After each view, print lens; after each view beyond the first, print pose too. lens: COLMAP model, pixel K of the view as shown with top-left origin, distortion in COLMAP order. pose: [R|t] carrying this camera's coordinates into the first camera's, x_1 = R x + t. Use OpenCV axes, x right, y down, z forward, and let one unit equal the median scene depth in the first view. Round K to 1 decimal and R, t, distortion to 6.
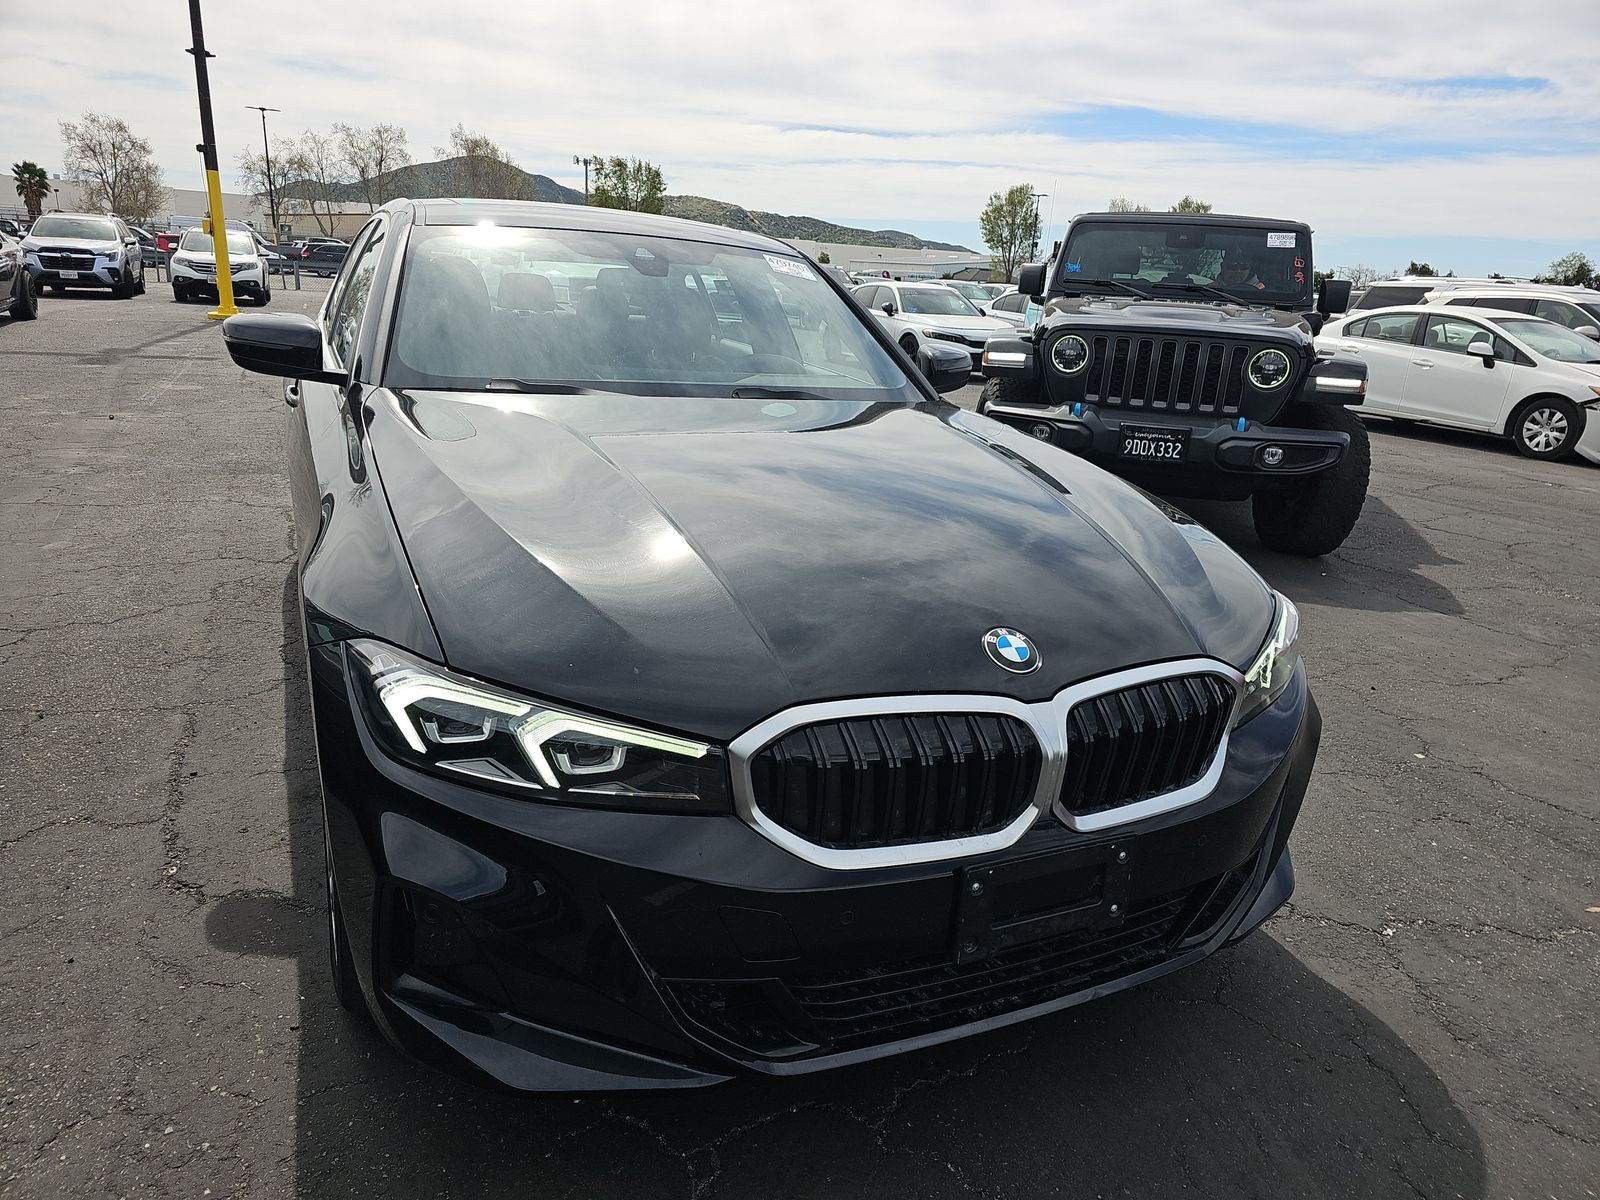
lens RADIAL K [[1078.0, 0, 795.4], [0, 1078.0, 575.1], [0, 0, 1]] dist [0.069924, -0.063761]
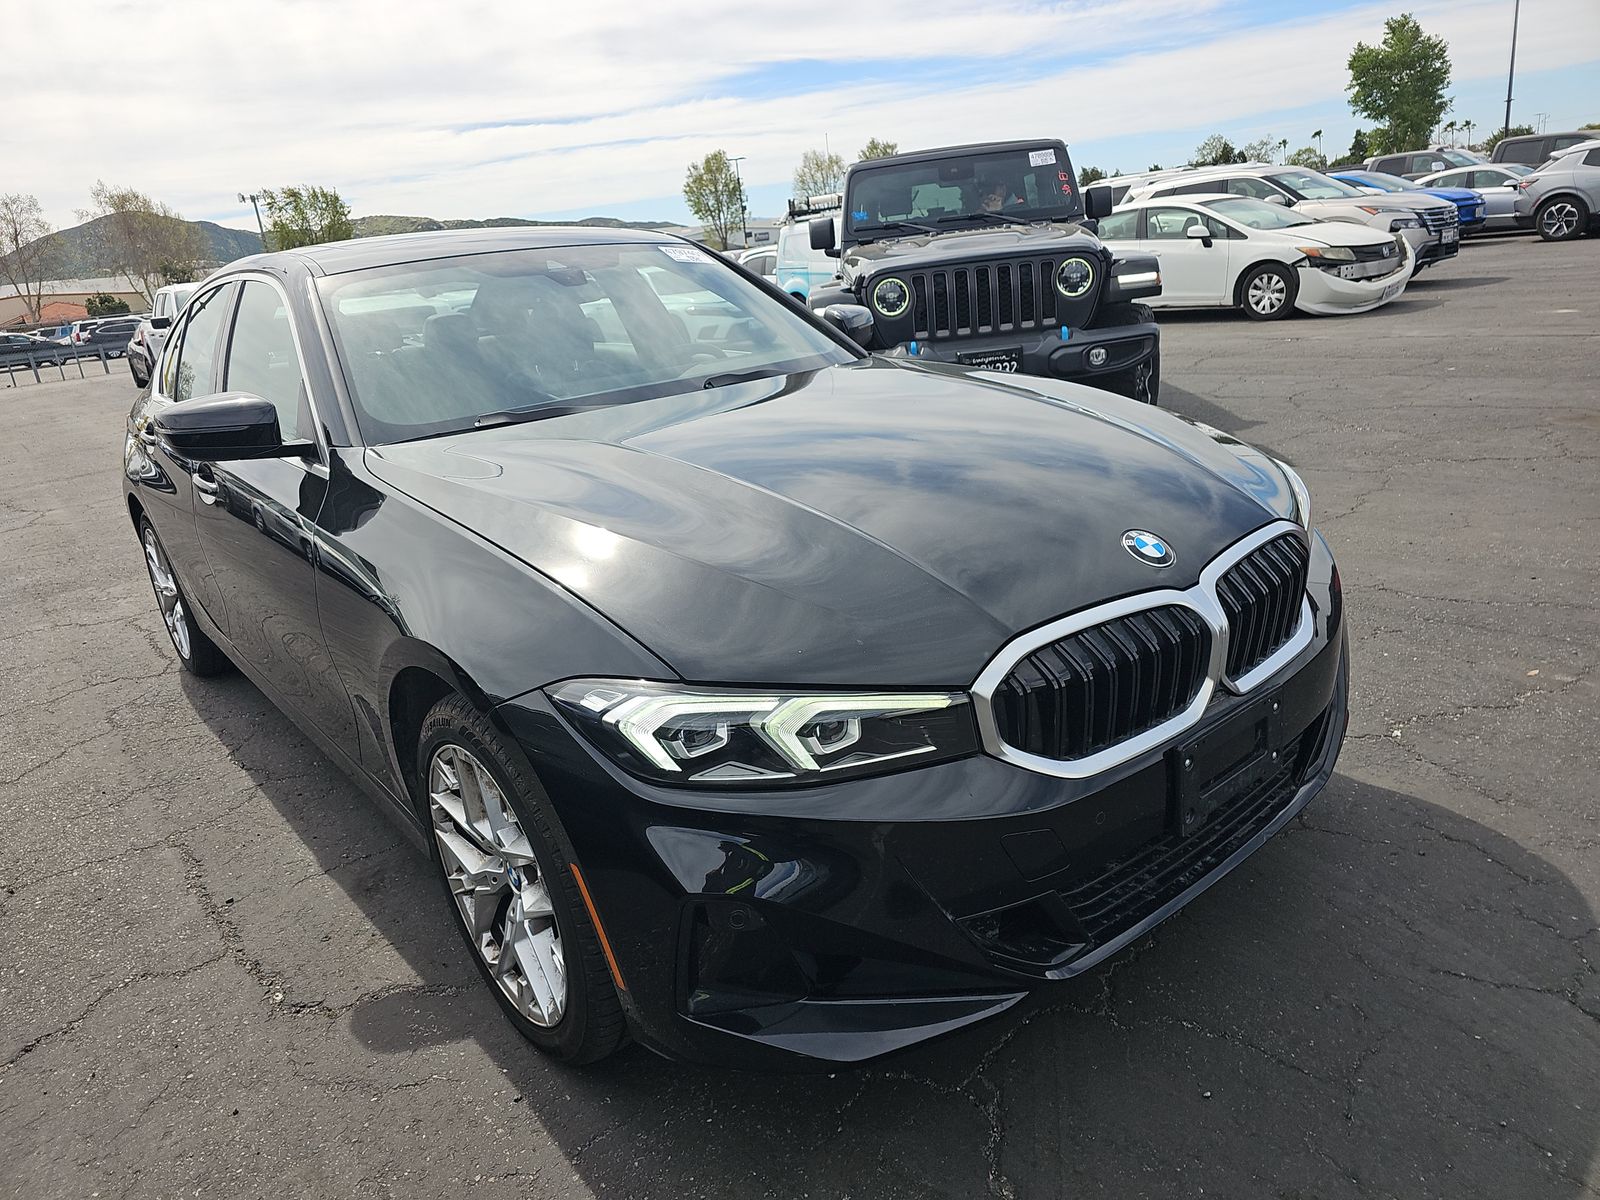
lens RADIAL K [[1095.2, 0, 750.3], [0, 1095.2, 586.5], [0, 0, 1]] dist [0.057250, -0.054507]
pose [[0.956443, -0.227450, 0.182984, -0.127802], [0.223971, 0.973785, 0.039742, -0.008027], [-0.187227, 0.002972, 0.982312, -0.000257]]
